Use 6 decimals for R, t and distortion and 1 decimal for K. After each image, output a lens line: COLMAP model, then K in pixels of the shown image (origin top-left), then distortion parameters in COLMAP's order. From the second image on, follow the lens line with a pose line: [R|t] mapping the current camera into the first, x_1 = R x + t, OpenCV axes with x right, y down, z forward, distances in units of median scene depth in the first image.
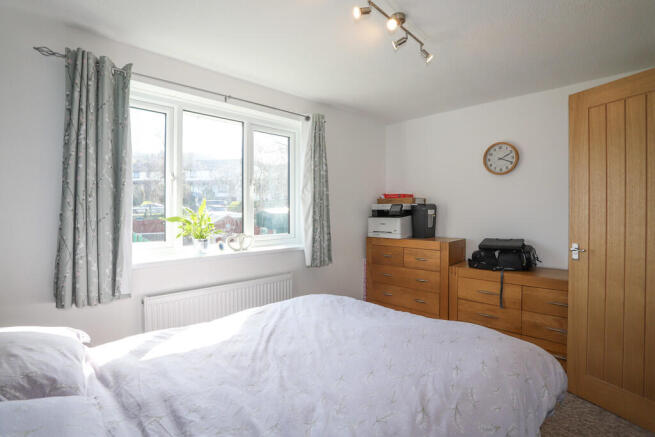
lens RADIAL K [[326.3, 0, 326.8], [0, 326.3, 213.5], [0, 0, 1]] dist [-0.023513, 0.001136]
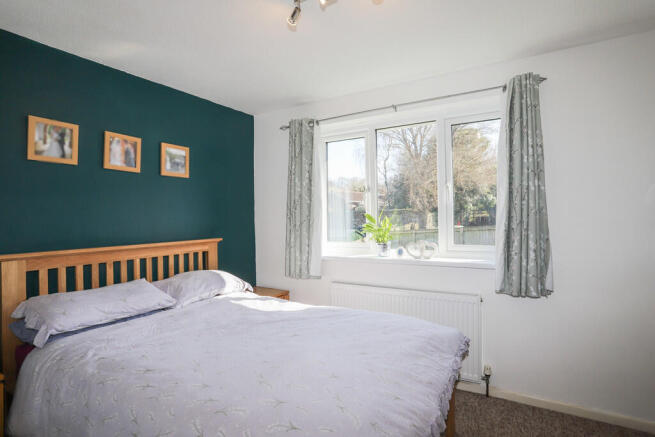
lens RADIAL K [[345.1, 0, 326.9], [0, 345.1, 217.3], [0, 0, 1]] dist [-0.022661, 0.000299]
pose [[0.258580, -0.009543, -0.965943, 0.633870], [-0.002148, 0.999943, -0.010454, 0.004185], [0.965987, 0.004778, 0.258545, 0.471469]]
